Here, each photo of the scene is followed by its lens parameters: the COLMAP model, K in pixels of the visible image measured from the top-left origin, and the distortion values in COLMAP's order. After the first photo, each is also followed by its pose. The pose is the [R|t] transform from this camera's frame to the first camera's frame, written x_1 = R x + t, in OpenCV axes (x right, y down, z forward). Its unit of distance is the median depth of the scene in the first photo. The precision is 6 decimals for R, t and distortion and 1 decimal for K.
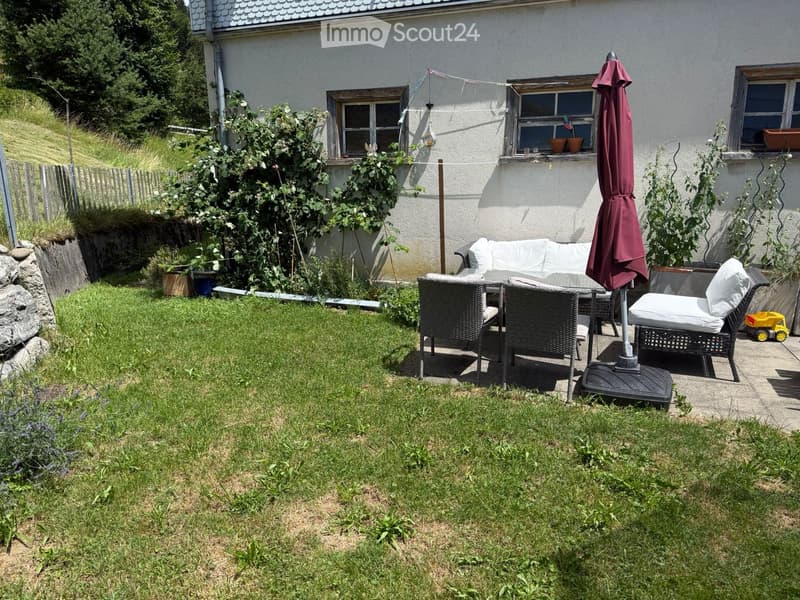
lens RADIAL K [[619.3, 0, 400.0], [0, 619.3, 300.0], [0, 0, 1]] dist [0.139127, -0.266255]
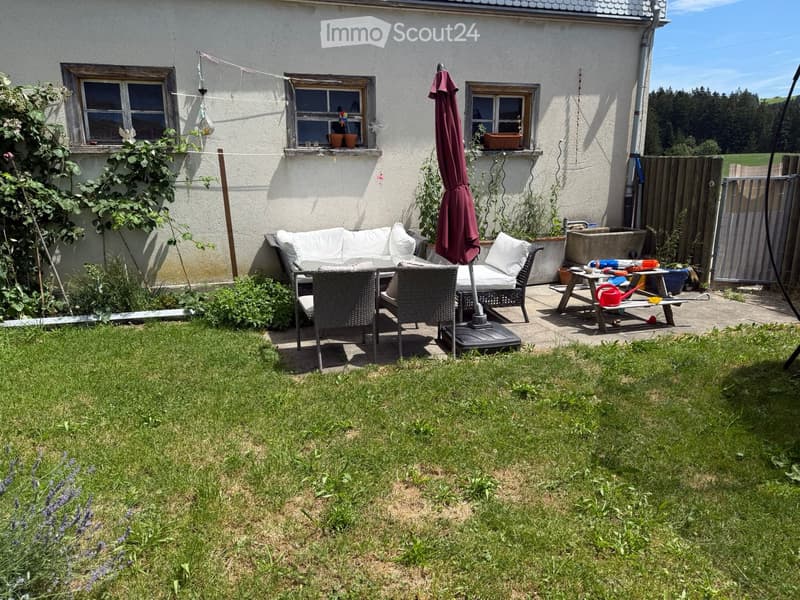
lens RADIAL K [[627.8, 0, 400.0], [0, 627.8, 300.0], [0, 0, 1]] dist [0.079520, -0.176098]
pose [[0.741103, -0.131828, 0.658322, -0.405085], [0.128551, 0.990254, 0.053581, -0.018626], [-0.658970, 0.044919, 0.750827, 0.126126]]
